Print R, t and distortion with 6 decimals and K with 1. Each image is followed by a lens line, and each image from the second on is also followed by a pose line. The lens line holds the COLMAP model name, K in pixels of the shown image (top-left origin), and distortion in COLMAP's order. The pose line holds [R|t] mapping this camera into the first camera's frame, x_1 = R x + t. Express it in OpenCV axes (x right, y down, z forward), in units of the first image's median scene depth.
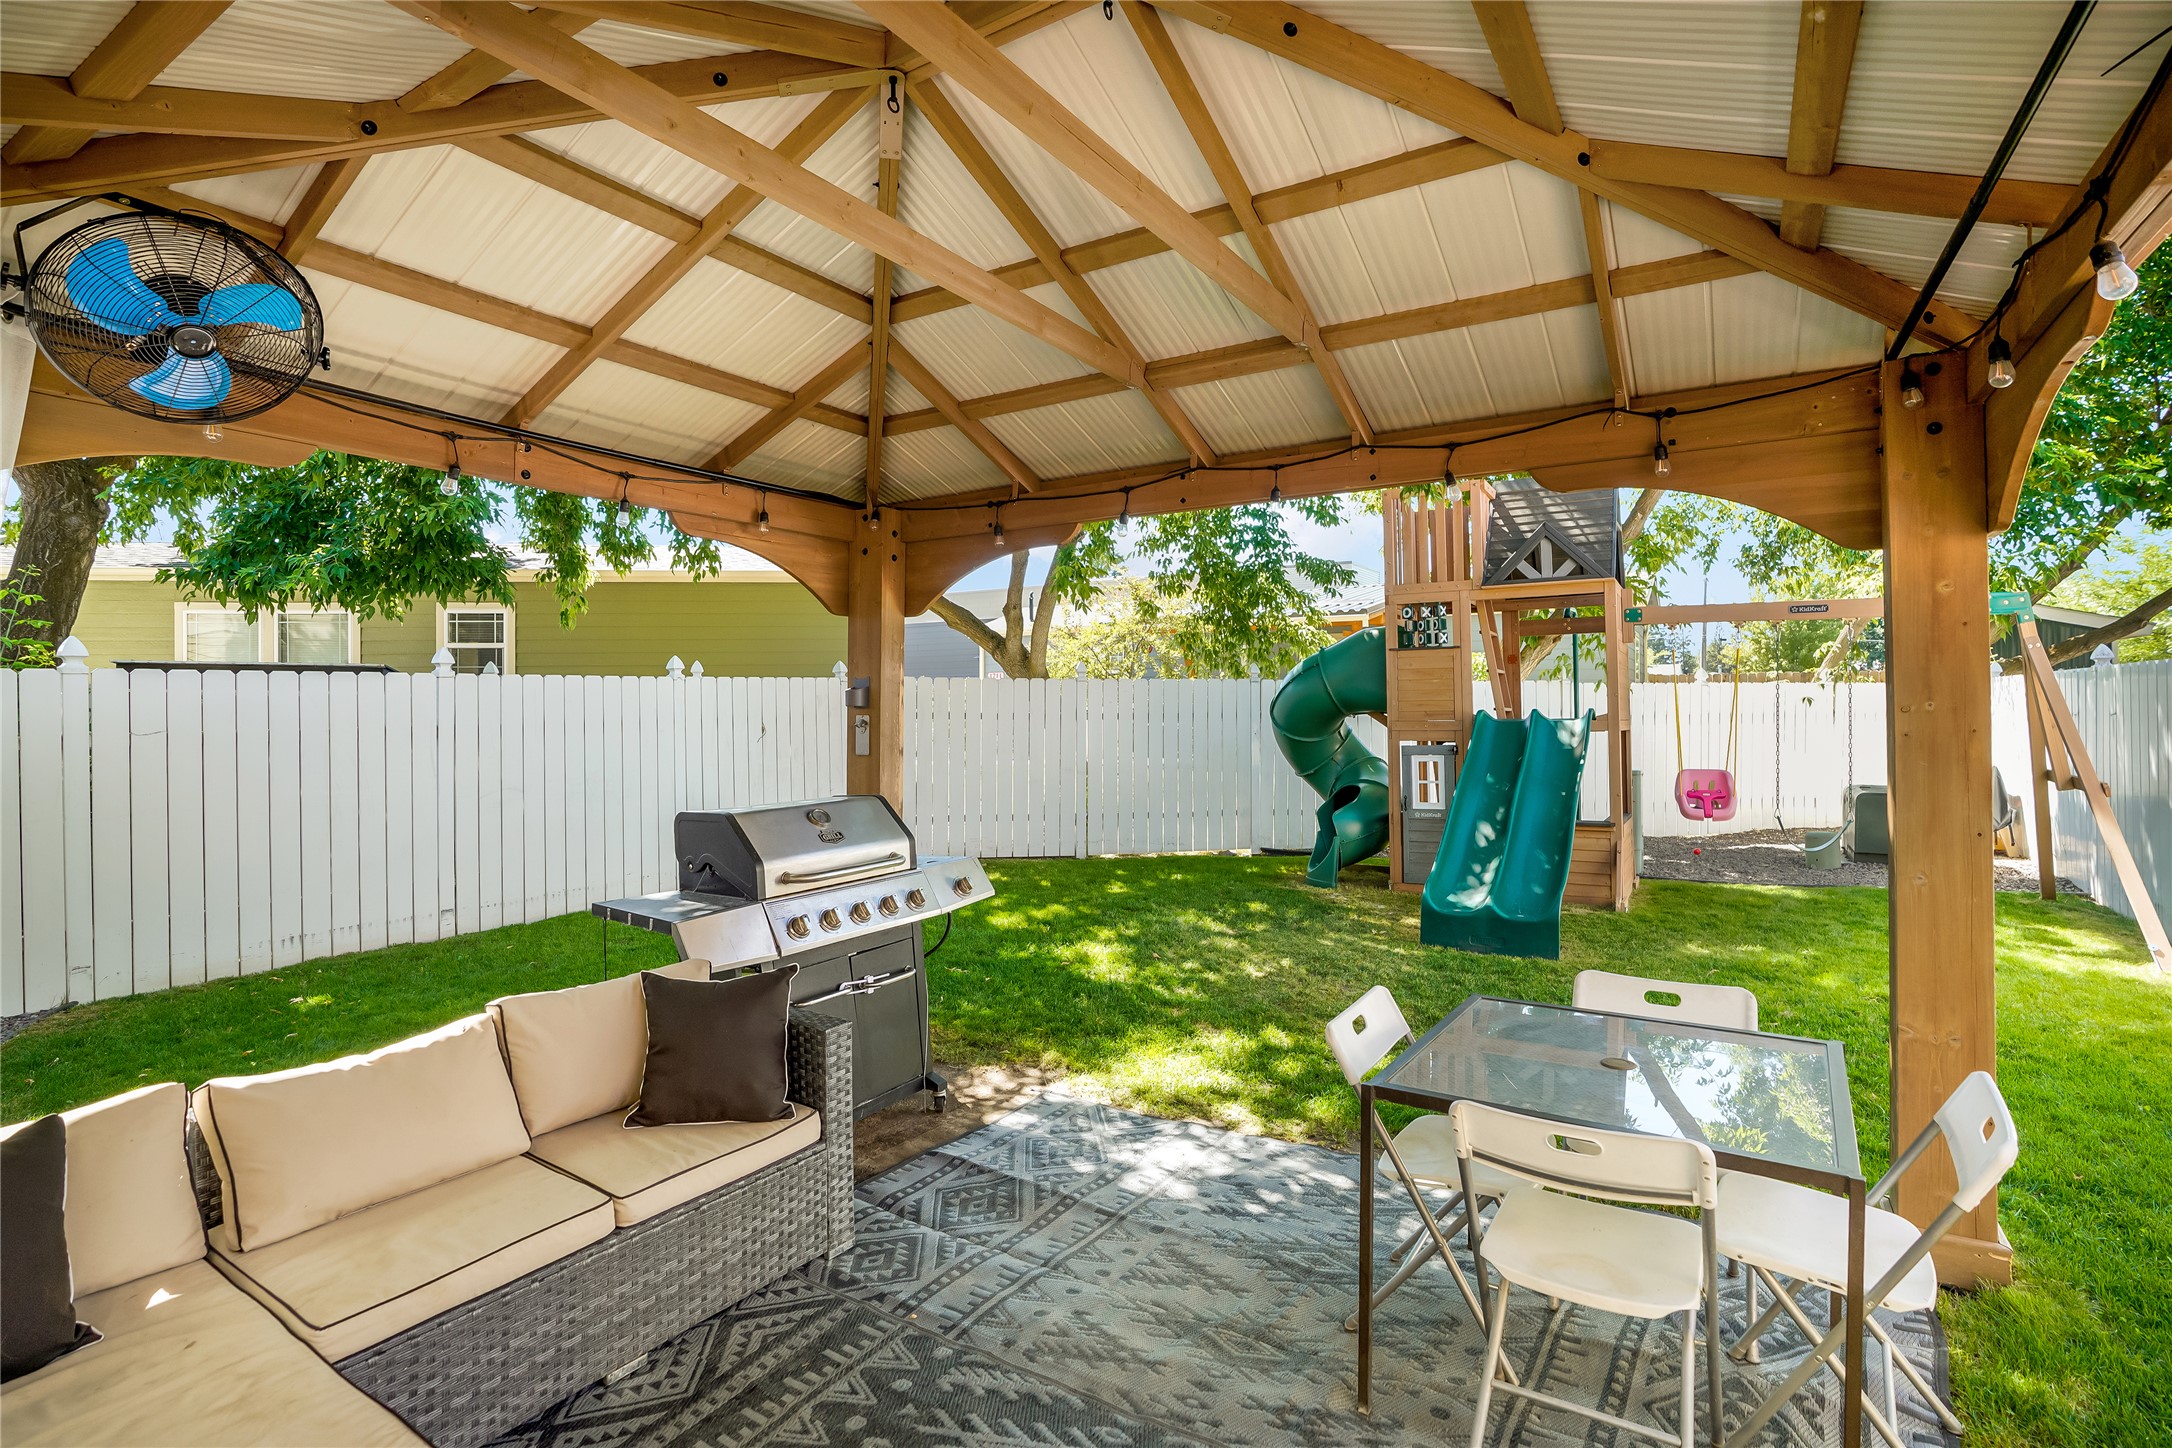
lens RADIAL K [[1029.0, 0, 1072.9], [0, 1029.0, 692.4], [0, 0, 1]] dist [-0.078686, 0.030240]
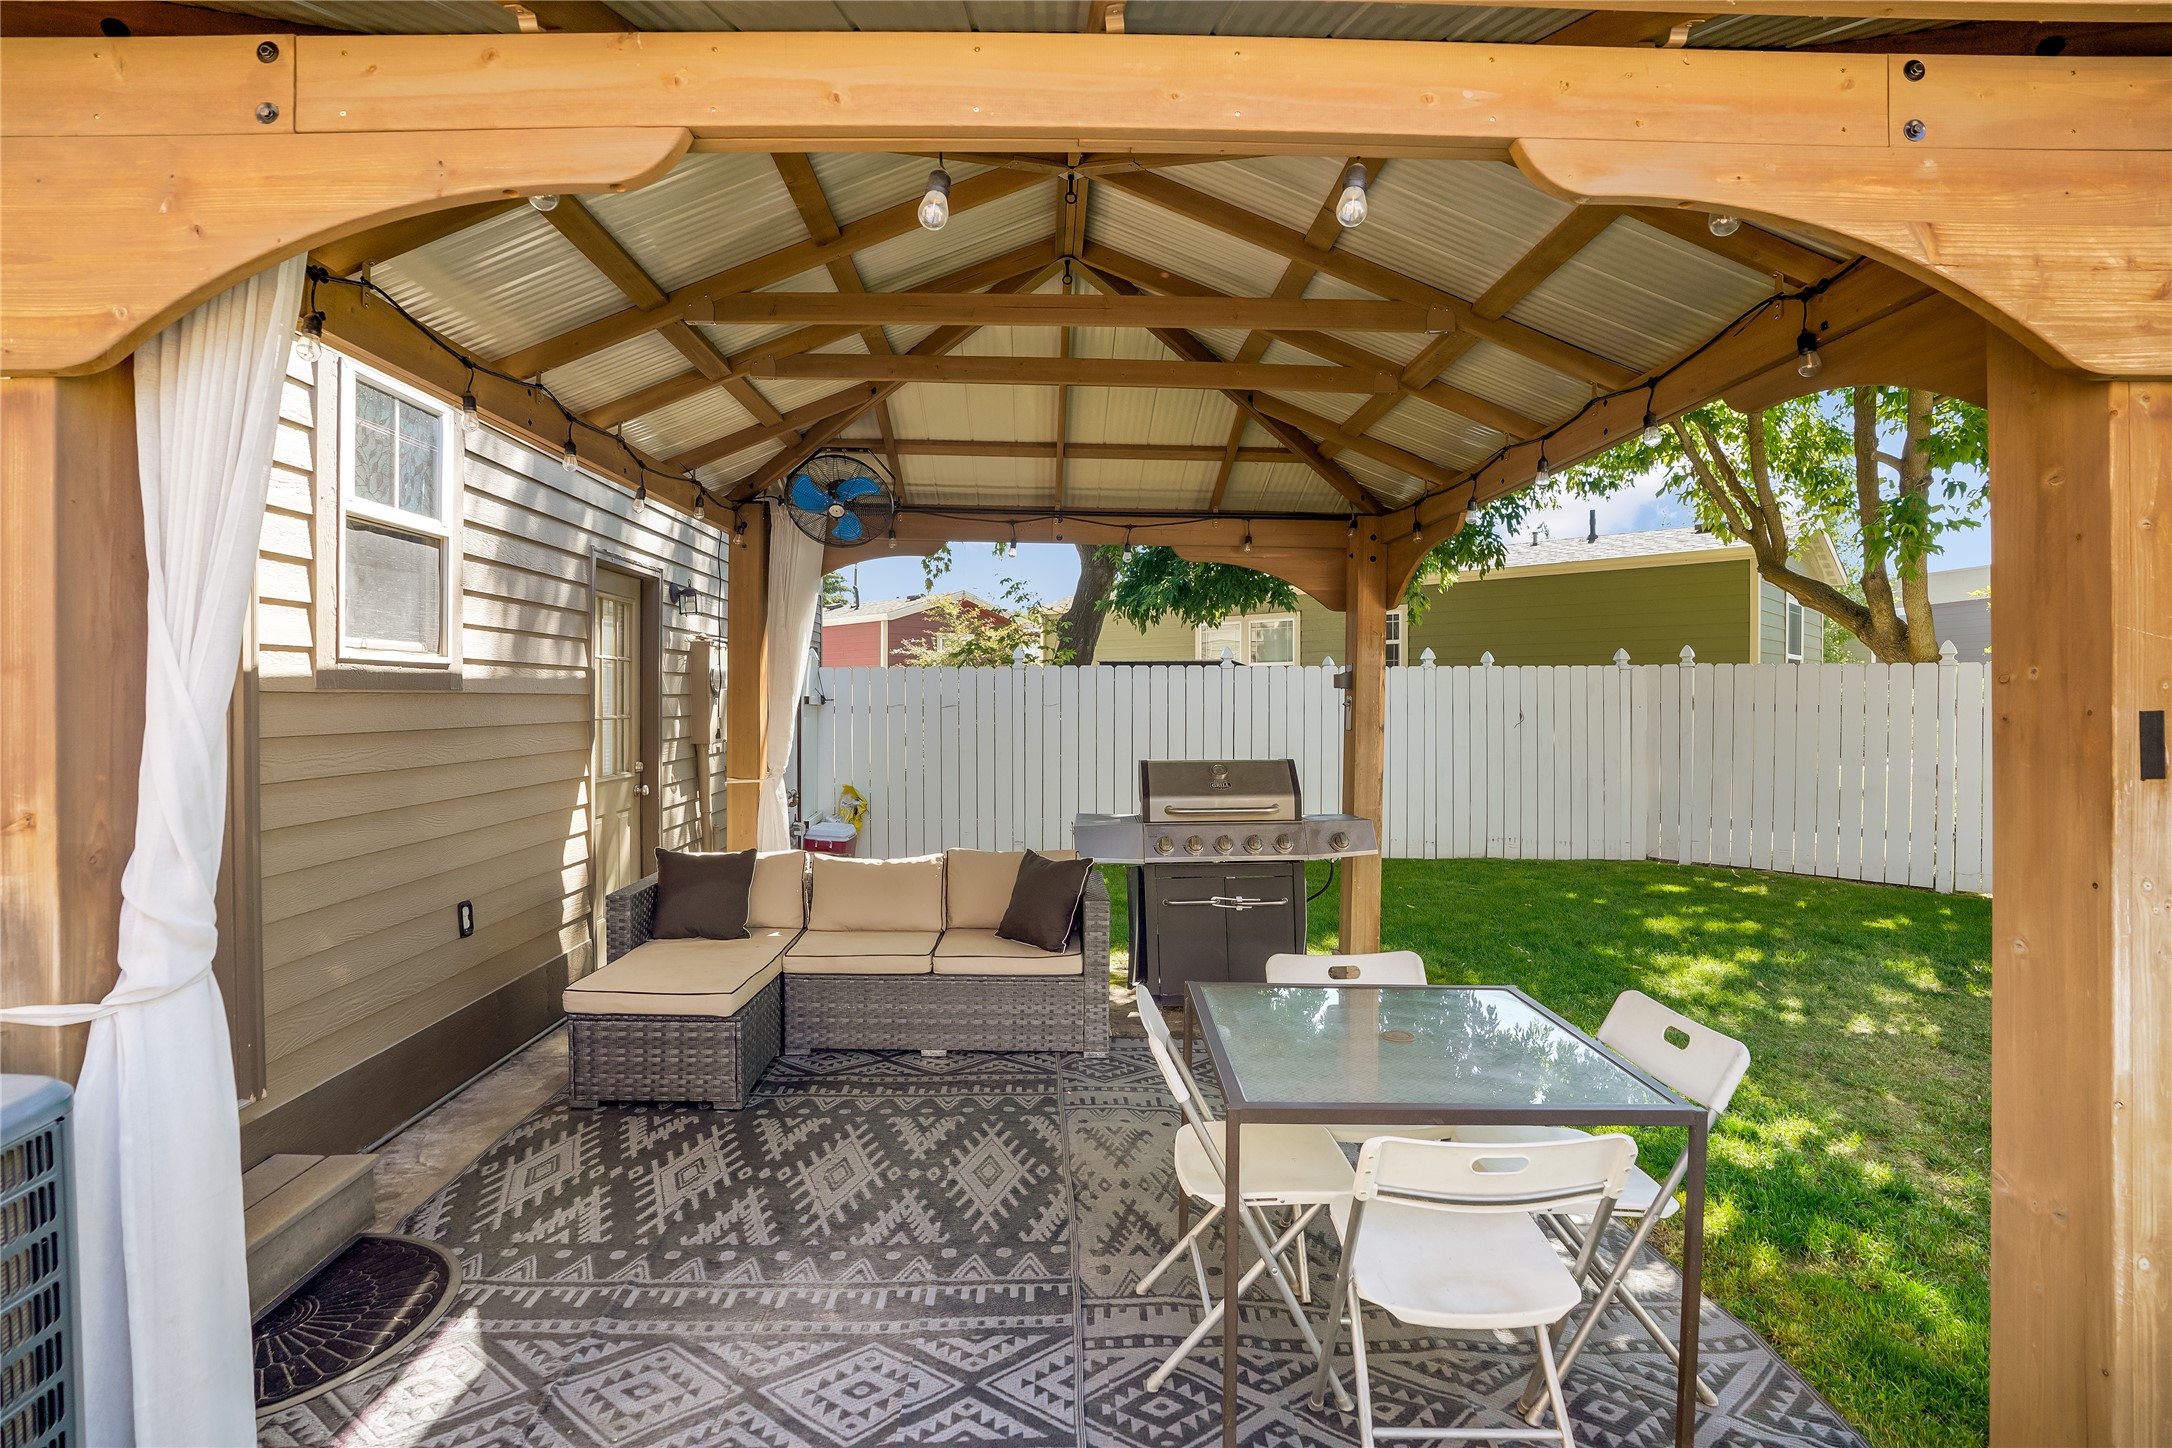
lens RADIAL K [[1029.0, 0, 1072.9], [0, 1029.0, 692.4], [0, 0, 1]] dist [-0.078686, 0.030240]
pose [[0.561323, 0.004947, -0.827582, 0.337091], [0.001673, 0.999973, 0.007112, 0.005431], [0.827595, -0.005377, 0.561300, 0.049470]]
